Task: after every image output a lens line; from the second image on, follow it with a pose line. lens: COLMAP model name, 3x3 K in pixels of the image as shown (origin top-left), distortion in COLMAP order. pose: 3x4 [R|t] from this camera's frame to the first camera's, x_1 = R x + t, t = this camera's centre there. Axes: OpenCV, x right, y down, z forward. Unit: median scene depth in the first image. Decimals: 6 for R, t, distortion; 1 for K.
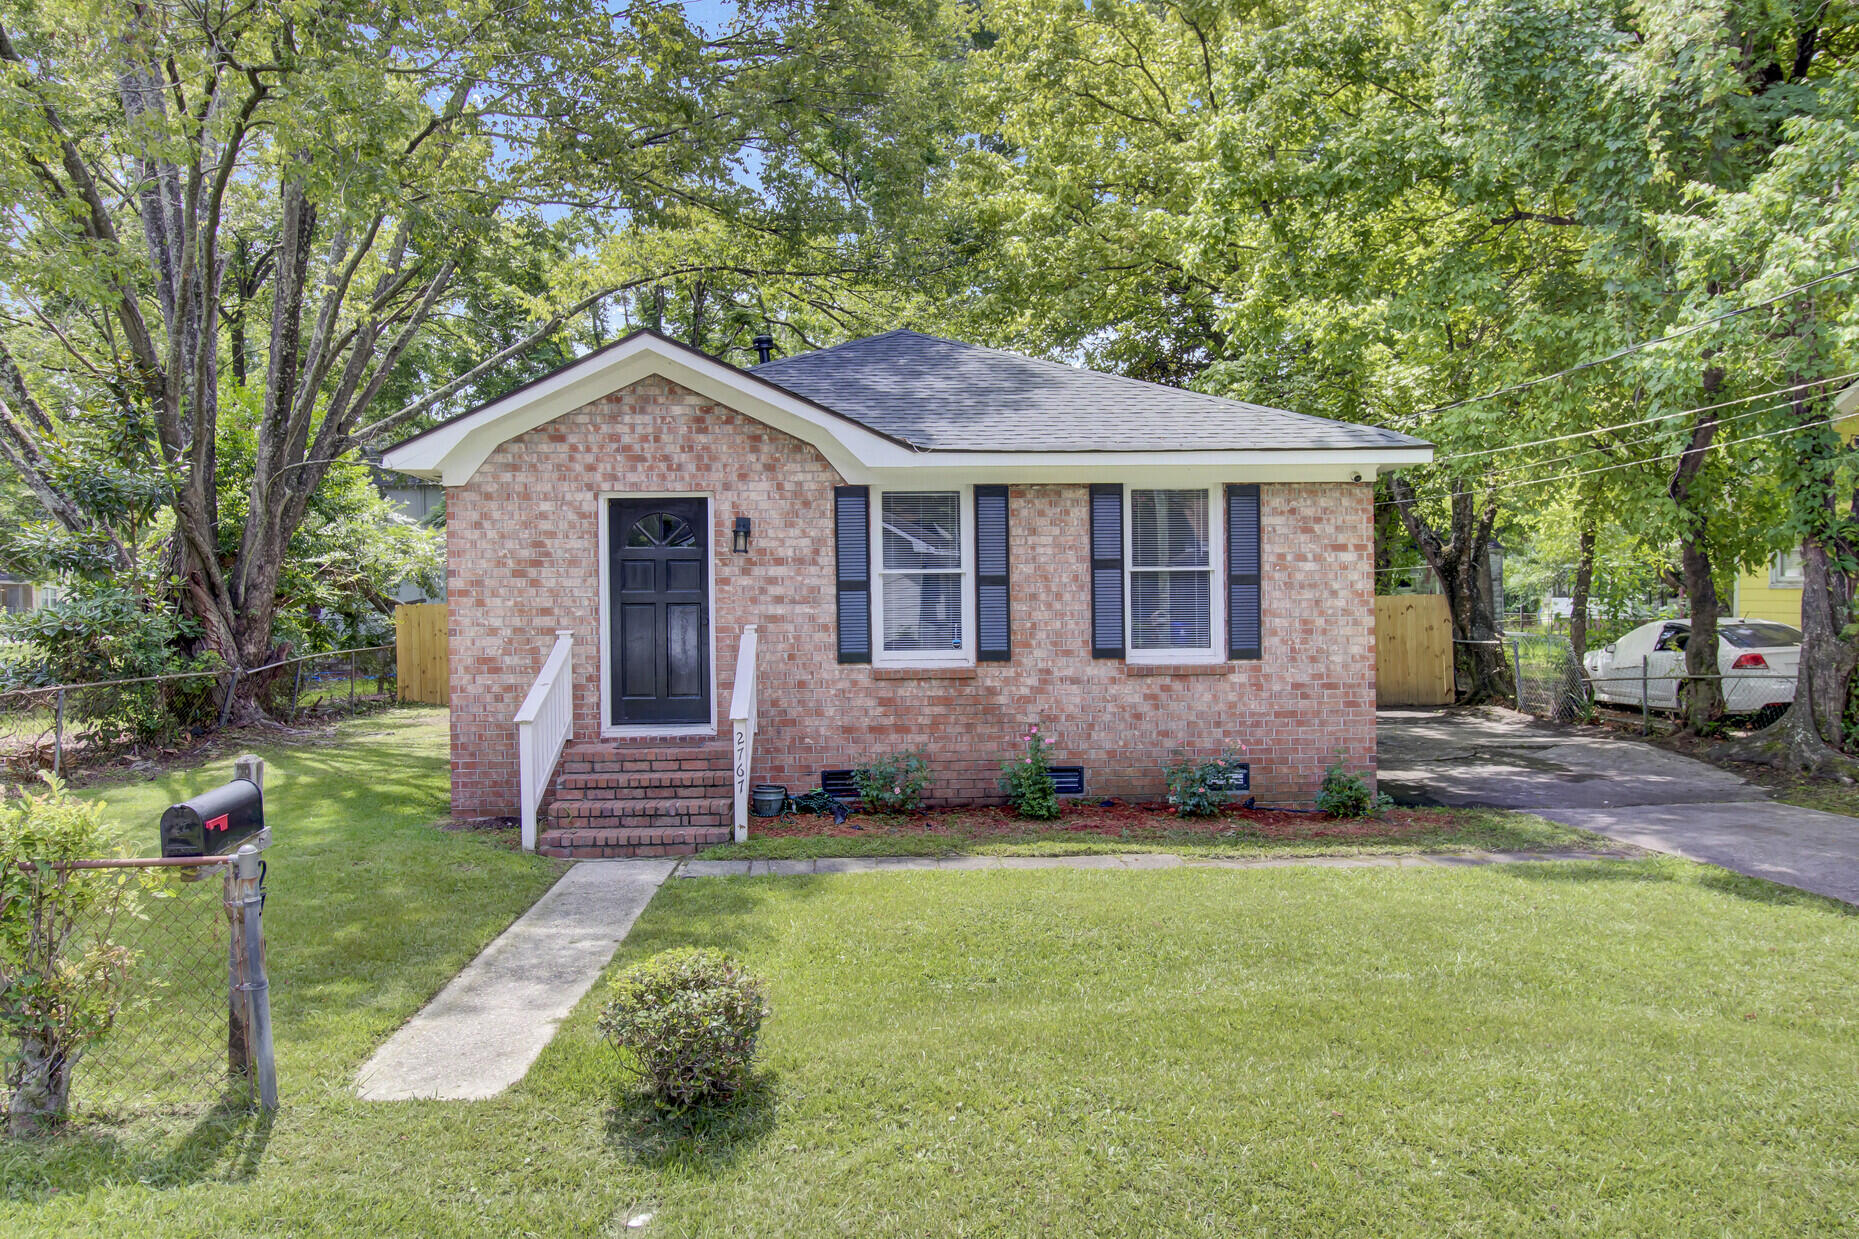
lens RADIAL K [[1377.7, 0, 930.7], [0, 1377.7, 610.0], [0, 0, 1]] dist [0.007432, -0.008757]
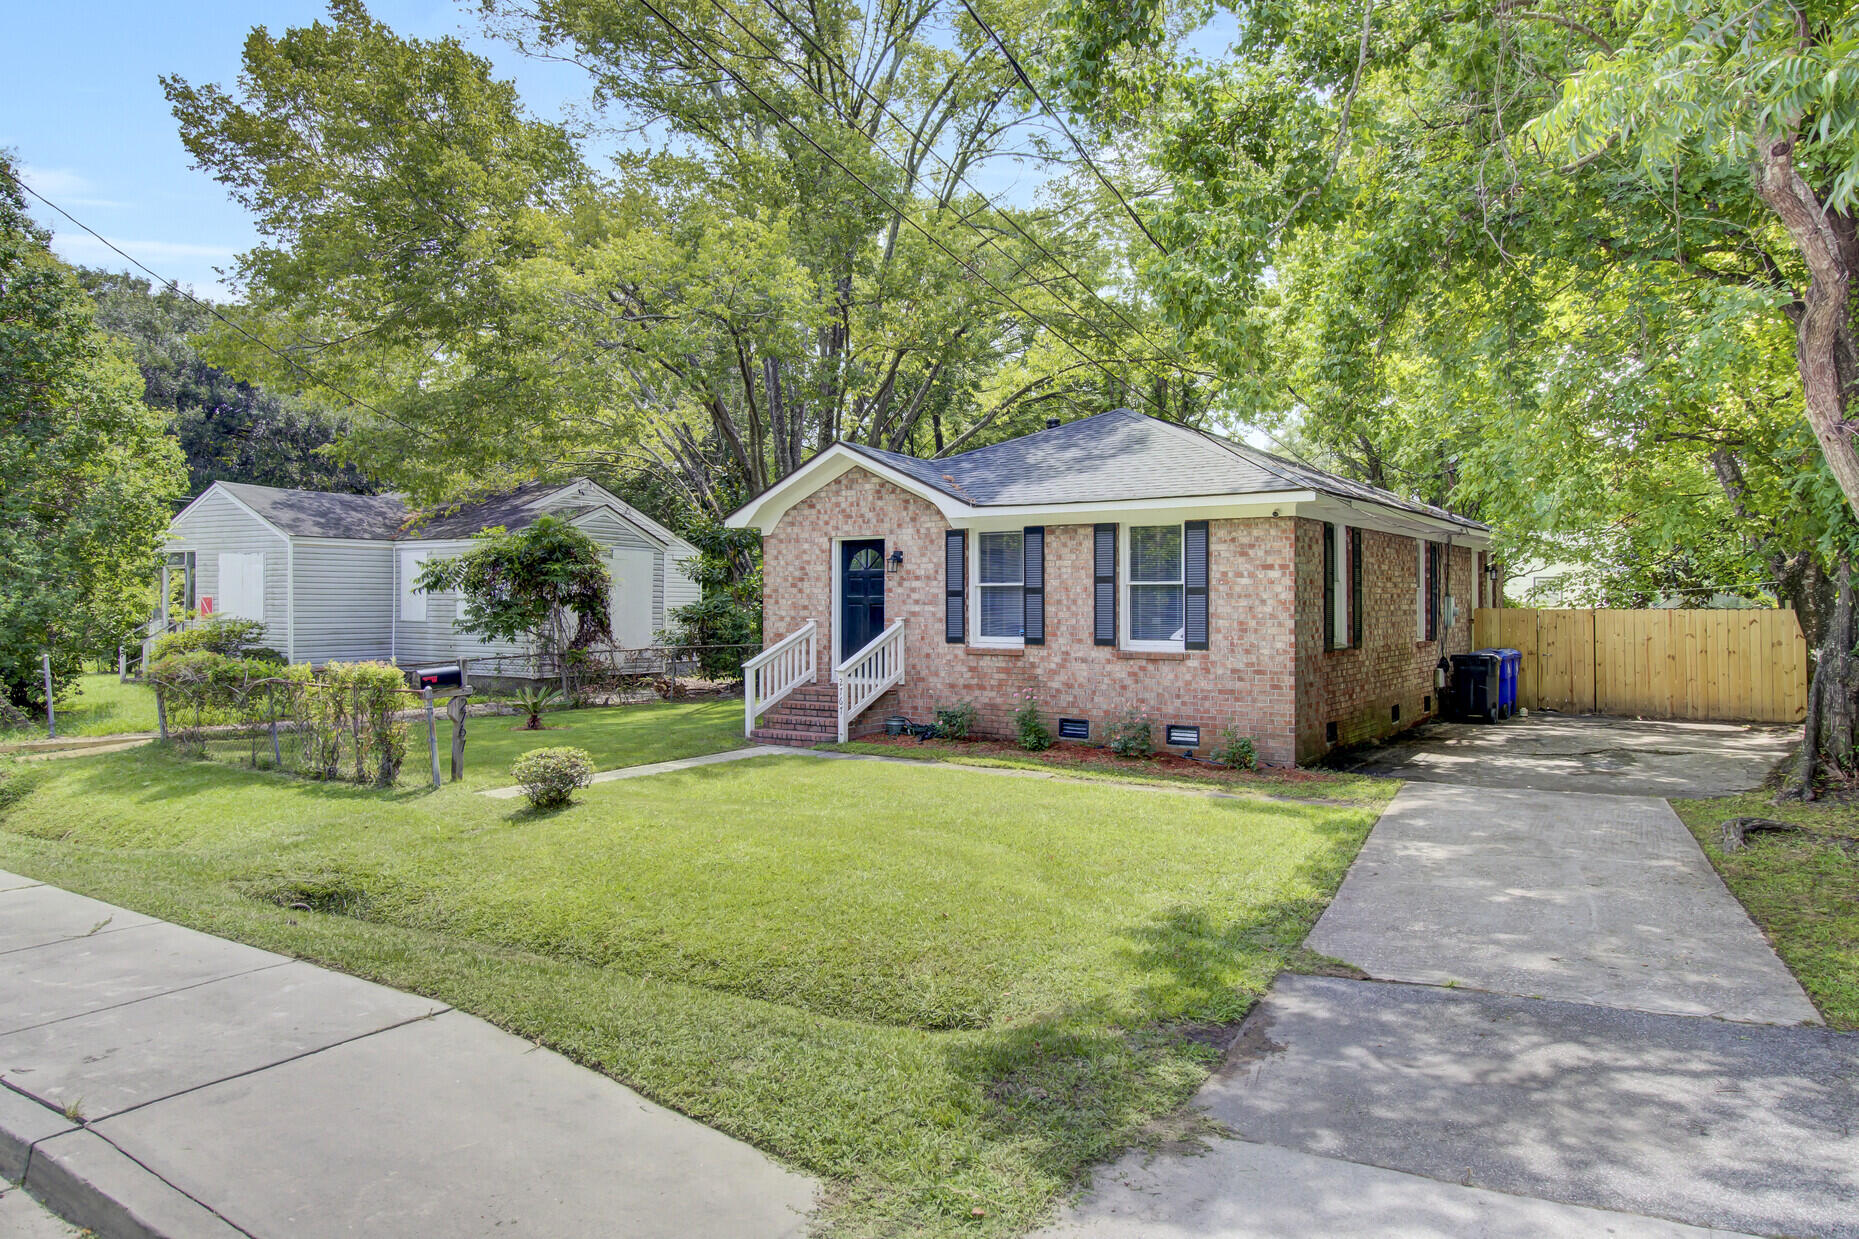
lens RADIAL K [[1262.1, 0, 927.0], [0, 1262.1, 617.2], [0, 0, 1]] dist [0.003135, 0.000157]
pose [[0.791418, 0.017833, -0.611015, 0.783621], [-0.018835, 0.999811, 0.004783, 0.002811], [0.610985, 0.007723, 0.791604, -0.148878]]
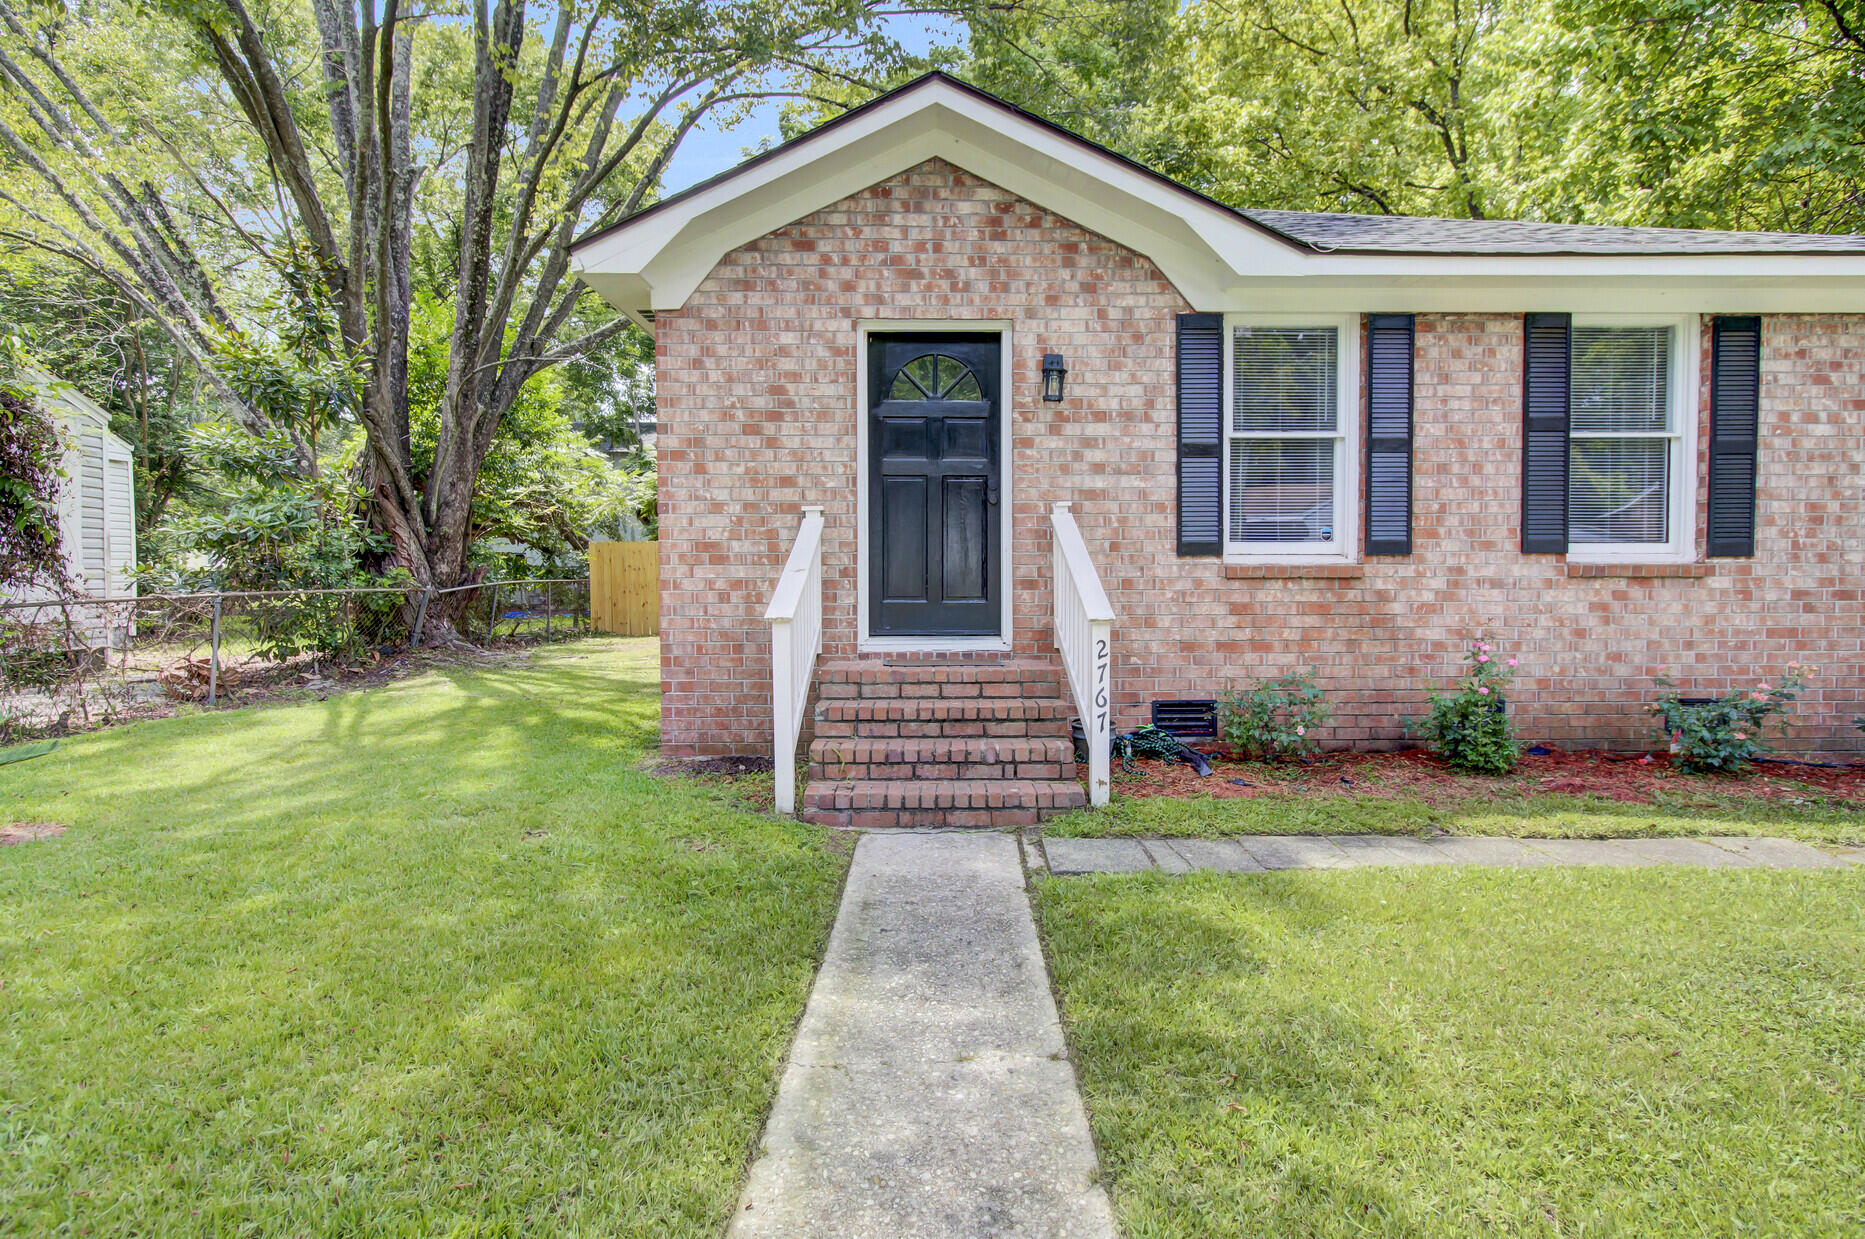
lens RADIAL K [[1027.6, 0, 932.2], [0, 1027.6, 611.5], [0, 0, 1]] dist [-0.003913, 0.001278]
pose [[0.998803, 0.010265, -0.047830, -0.169867], [-0.008965, 0.999587, 0.027317, 0.054048], [0.048091, -0.026856, 0.998482, 0.439096]]
